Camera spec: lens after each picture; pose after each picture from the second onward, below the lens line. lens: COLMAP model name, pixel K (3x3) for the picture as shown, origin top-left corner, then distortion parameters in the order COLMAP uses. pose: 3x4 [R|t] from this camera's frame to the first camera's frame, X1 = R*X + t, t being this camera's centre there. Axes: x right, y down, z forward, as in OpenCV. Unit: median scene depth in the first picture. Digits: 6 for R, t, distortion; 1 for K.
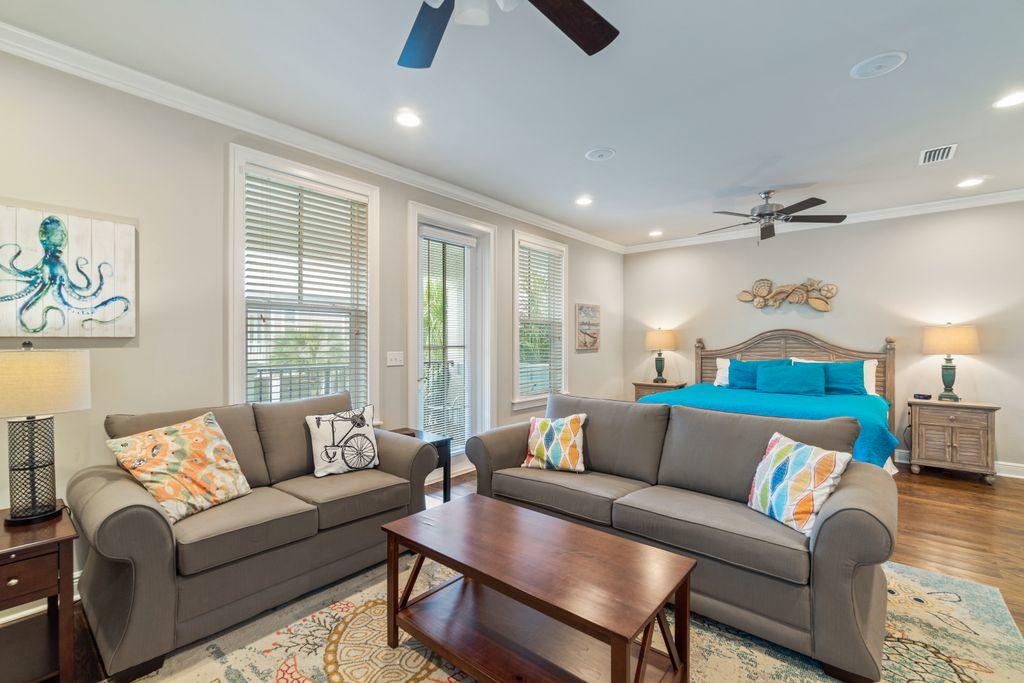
lens RADIAL K [[447.8, 0, 504.6], [0, 447.8, 342.3], [0, 0, 1]] dist [-0.004911, -0.001223]
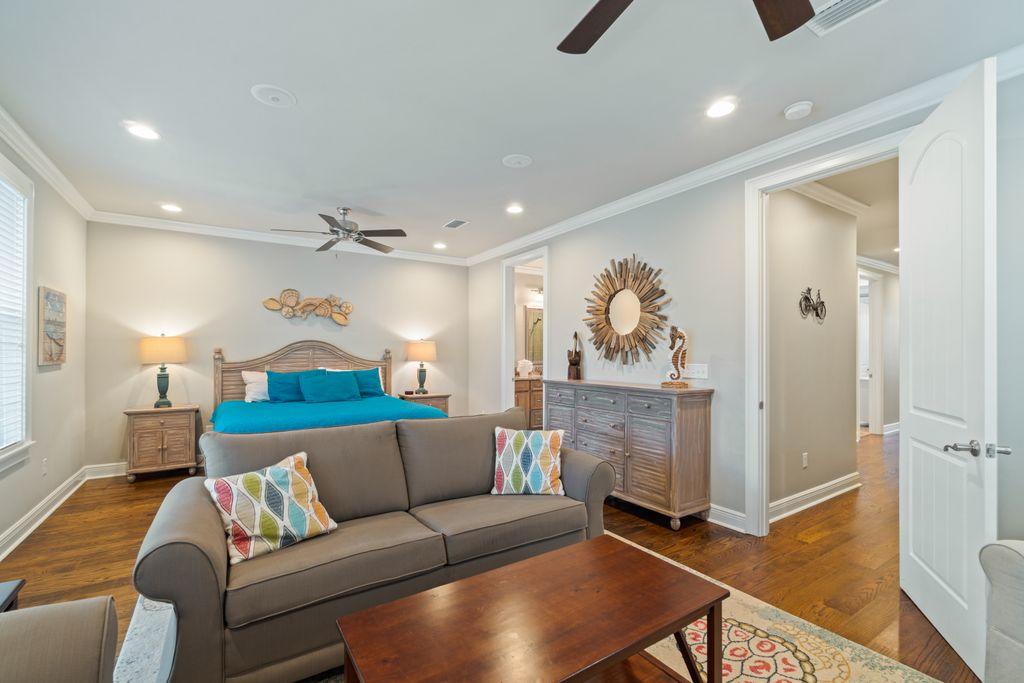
lens RADIAL K [[447.8, 0, 505.4], [0, 447.8, 346.7], [0, 0, 1]] dist [-0.004911, -0.001223]
pose [[0.279229, 0.012078, 0.960148, -0.277802], [0.001435, 0.999915, -0.012996, -0.000565], [-0.960223, 0.005006, 0.279188, 0.316659]]
